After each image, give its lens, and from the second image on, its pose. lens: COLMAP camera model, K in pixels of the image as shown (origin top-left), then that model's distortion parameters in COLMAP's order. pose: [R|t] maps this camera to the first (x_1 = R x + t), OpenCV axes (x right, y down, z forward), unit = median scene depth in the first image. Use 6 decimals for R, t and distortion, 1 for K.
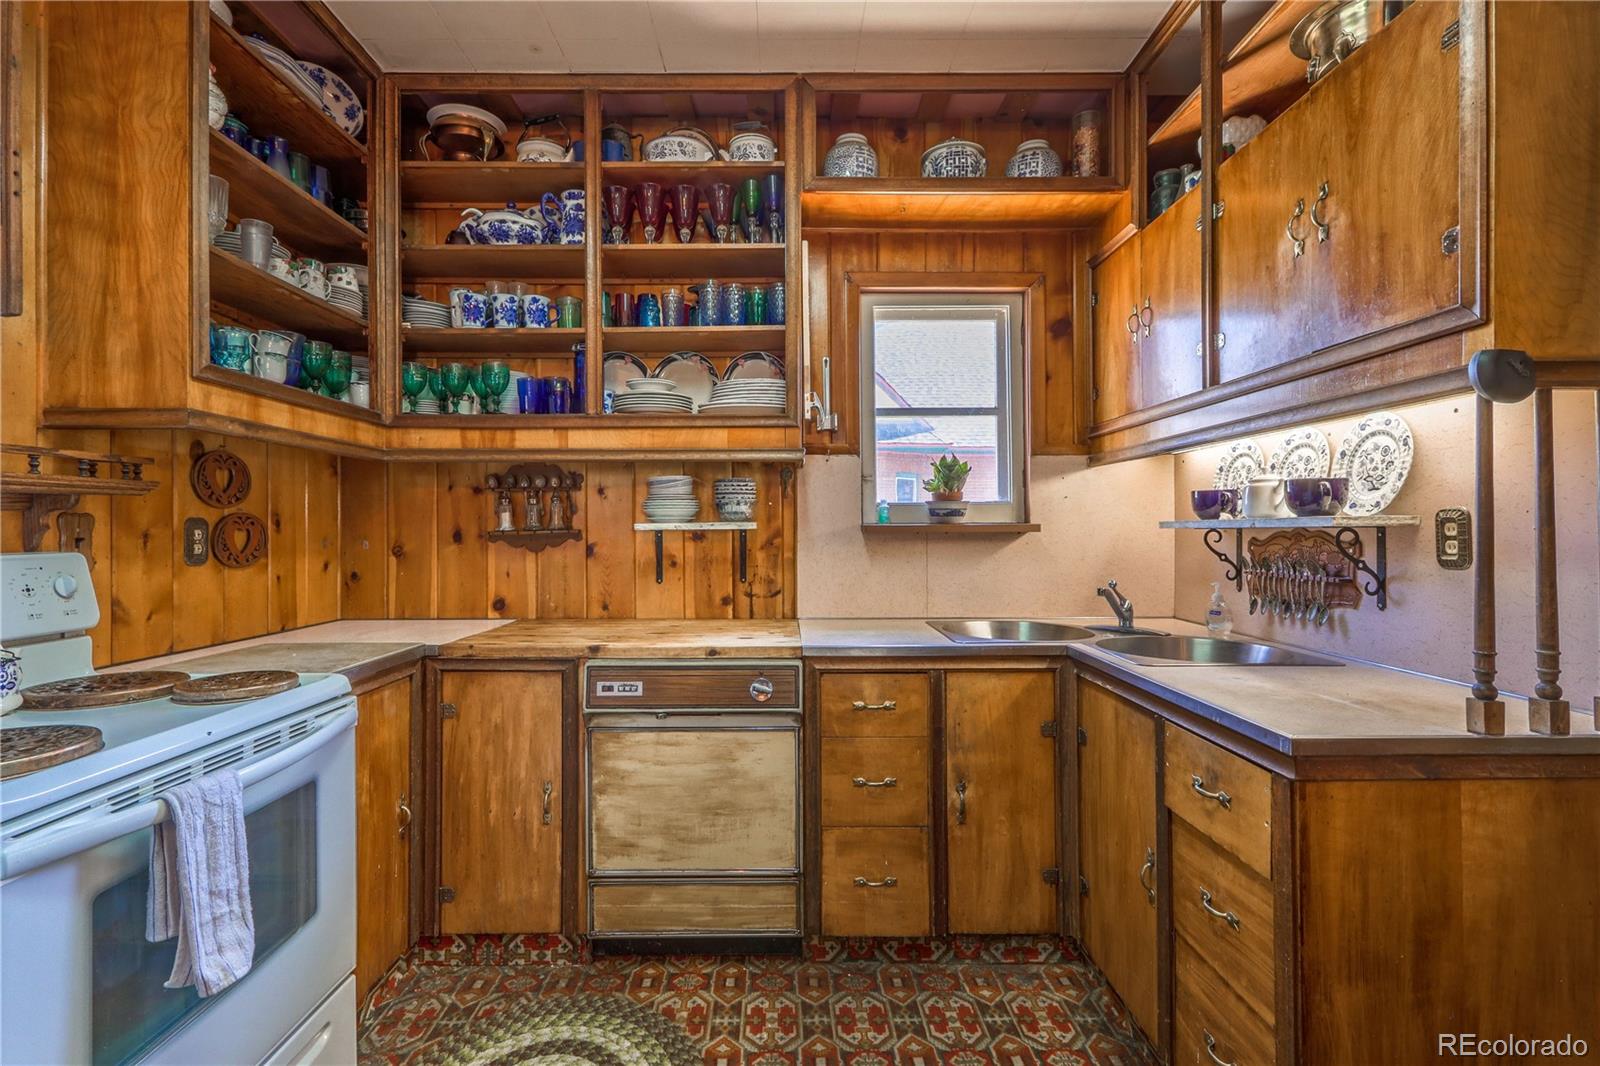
lens RADIAL K [[731.5, 0, 789.4], [0, 731.5, 533.7], [0, 0, 1]] dist [0.009901, -0.003881]
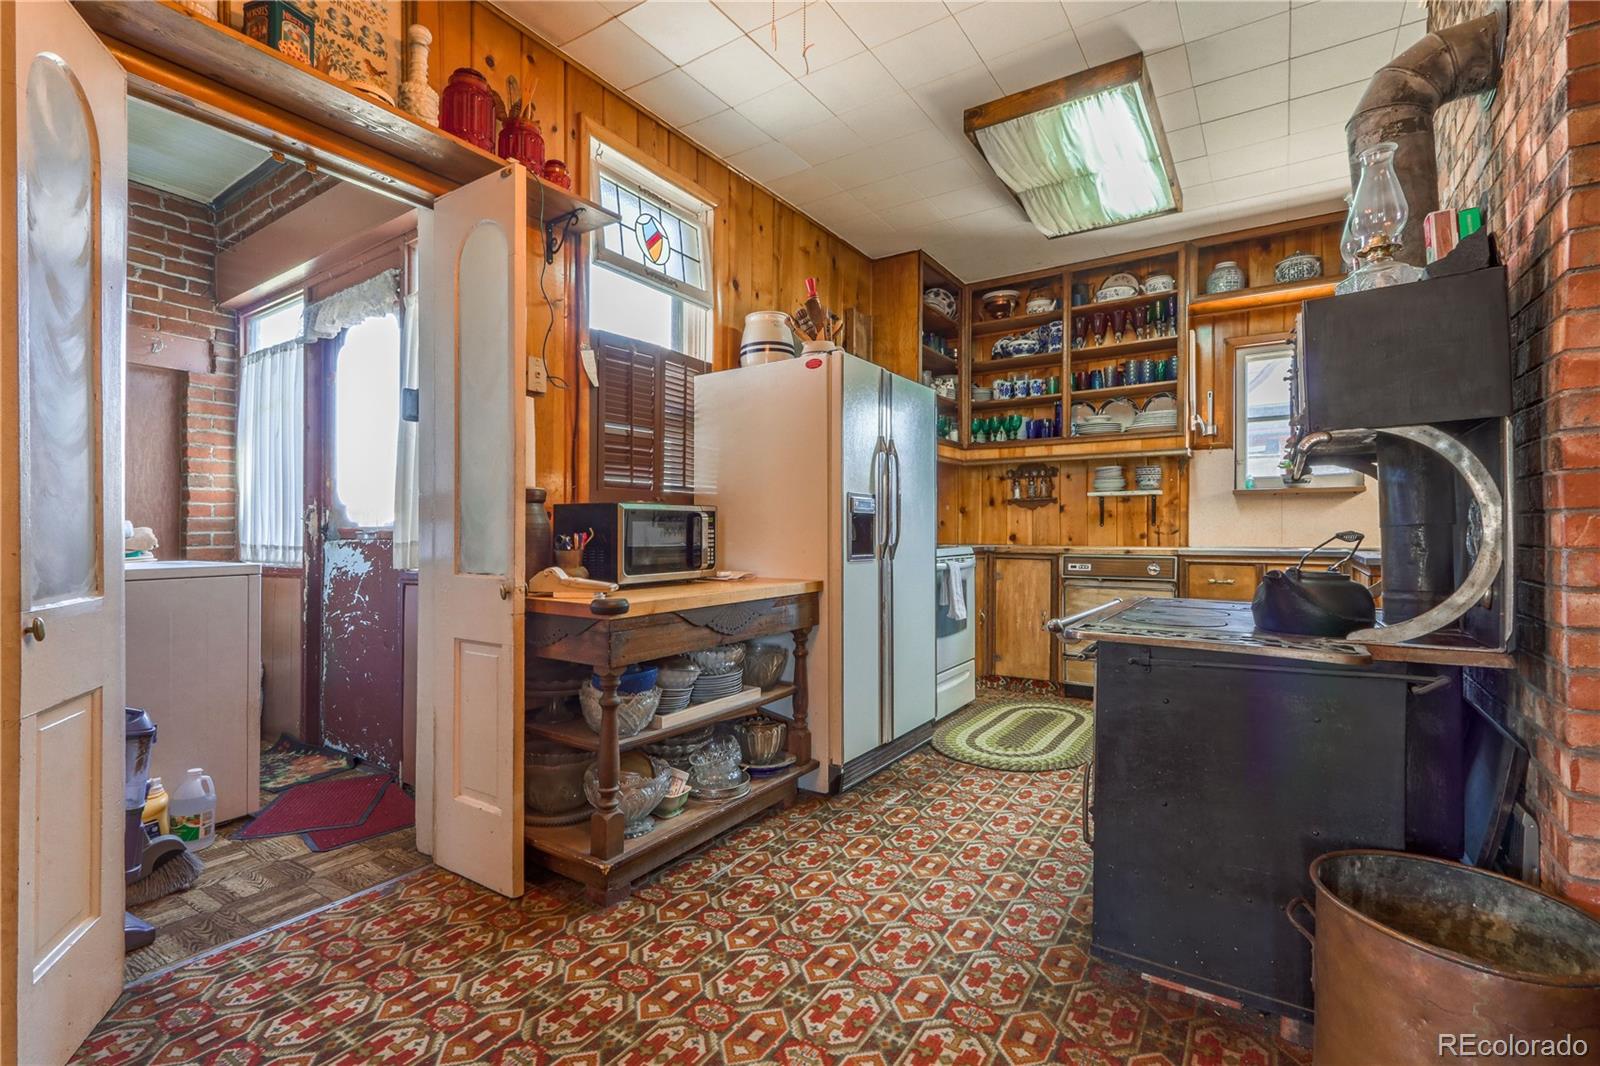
lens RADIAL K [[731.5, 0, 778.9], [0, 731.5, 530.8], [0, 0, 1]] dist [0.009901, -0.003881]
pose [[0.820273, 0.006126, -0.571939, 0.227510], [-0.005265, 0.999981, 0.003160, 0.087238], [0.571948, 0.000419, 0.820290, -1.056833]]
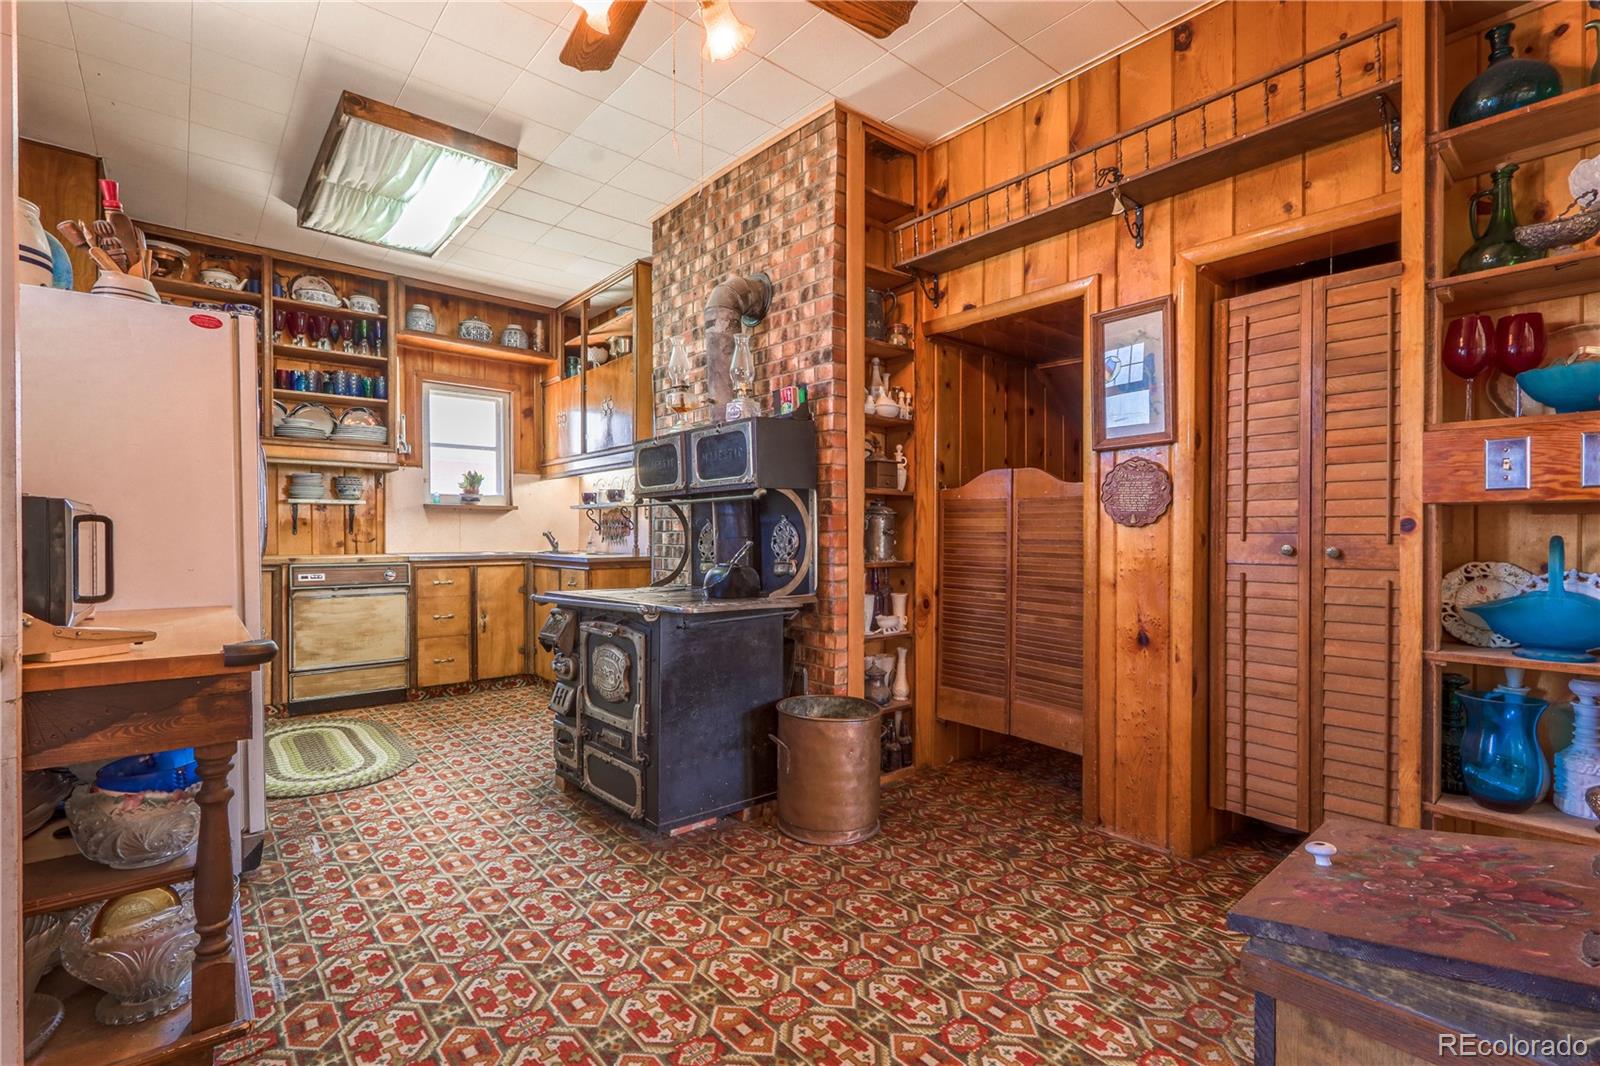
lens RADIAL K [[731.5, 0, 787.8], [0, 731.5, 537.9], [0, 0, 1]] dist [0.009901, -0.003881]
pose [[0.772368, 0.003023, 0.635168, -0.425025], [-0.000923, 0.999993, -0.003637, 0.091050], [-0.635175, 0.002223, 0.772365, -1.201949]]
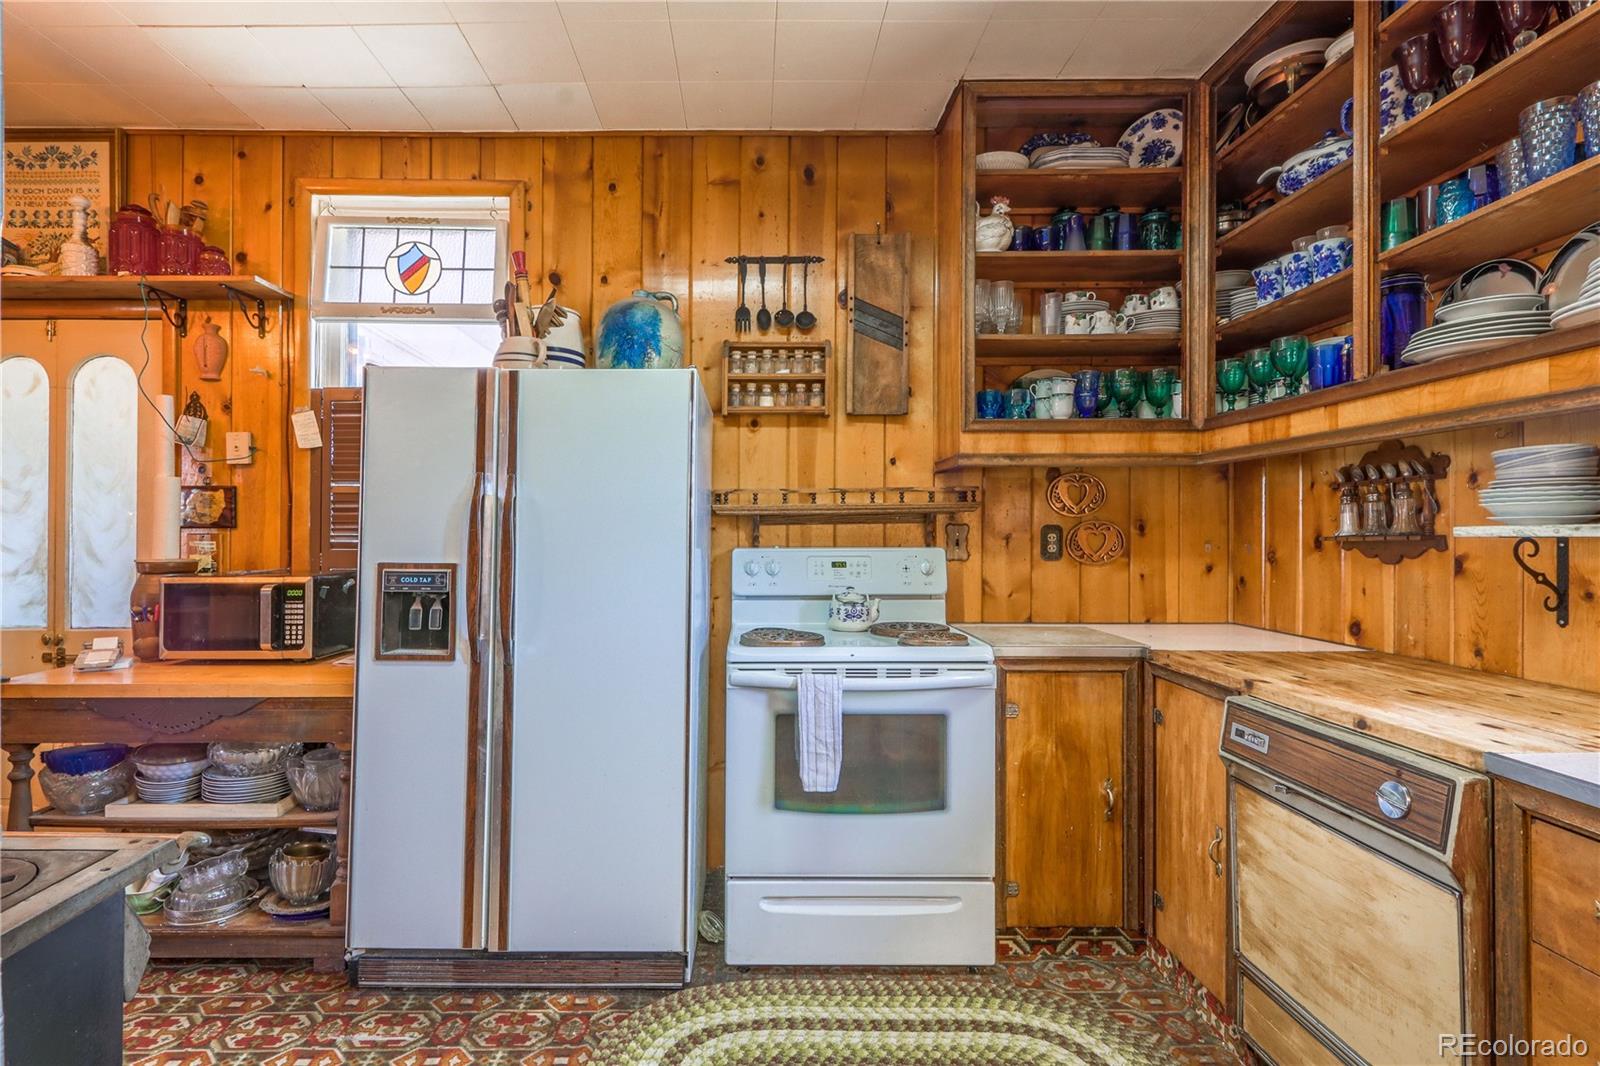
lens RADIAL K [[774.7, 0, 735.4], [0, 774.7, 528.3], [0, 0, 1]] dist [0.004966, -0.000502]
pose [[-0.010318, -0.001840, -0.999945, 0.515715], [-0.002773, 0.999995, -0.001811, -0.009761], [0.999943, 0.002754, -0.010323, 0.378812]]
